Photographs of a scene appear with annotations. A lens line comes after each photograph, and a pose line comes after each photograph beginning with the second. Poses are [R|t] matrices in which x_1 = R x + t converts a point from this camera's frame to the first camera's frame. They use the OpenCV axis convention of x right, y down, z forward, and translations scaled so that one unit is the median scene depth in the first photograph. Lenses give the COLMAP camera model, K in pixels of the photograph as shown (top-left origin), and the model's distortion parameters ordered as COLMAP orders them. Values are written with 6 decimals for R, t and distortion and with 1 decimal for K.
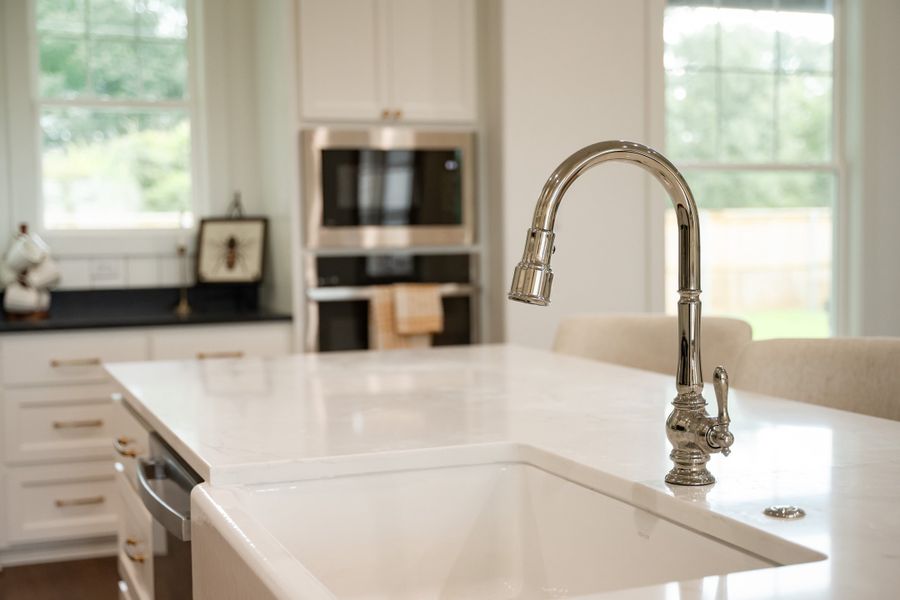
lens RADIAL K [[1285.1, 0, 450.7], [0, 1285.1, 300.2], [0, 0, 1]] dist [0.048076, 0.000000]
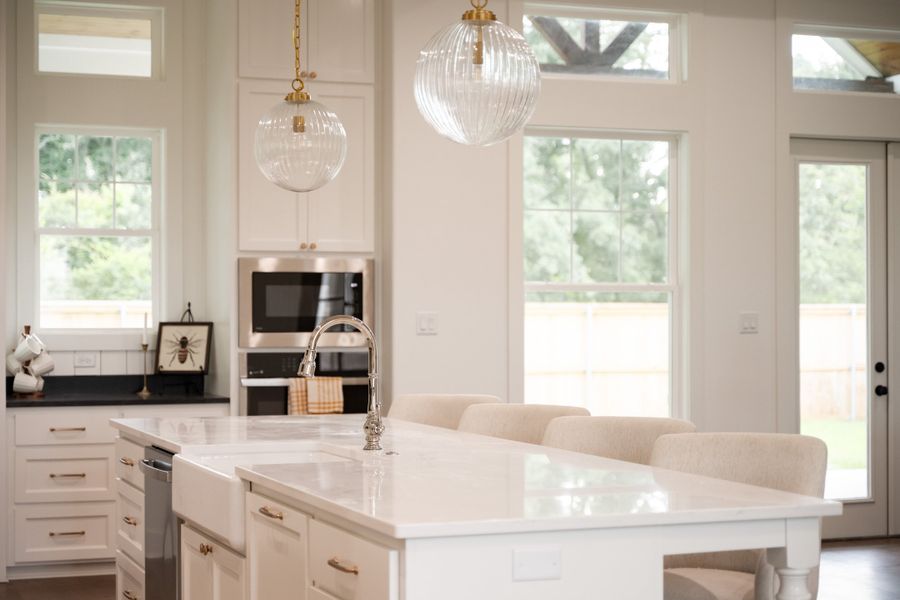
lens RADIAL K [[1720.2, 0, 449.4], [0, 1720.2, 296.2], [0, 0, 1]] dist [0.096078, 0.000000]
pose [[0.999848, 0.015284, -0.008428, 0.114502], [-0.015801, 0.997755, -0.065077, 0.018783], [0.007414, 0.065200, 0.997845, -0.755825]]
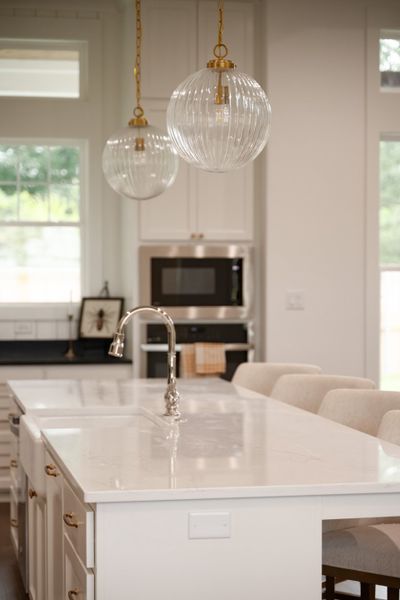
lens RADIAL K [[1437.6, 0, 200.4], [0, 1437.6, 301.0], [0, 0, 1]] dist [0.017788, 0.000000]
pose [[0.984723, 0.020430, -0.172927, 0.268470], [-0.026158, 0.999180, -0.030910, -0.008850], [0.172154, 0.034961, 0.984449, -0.756462]]
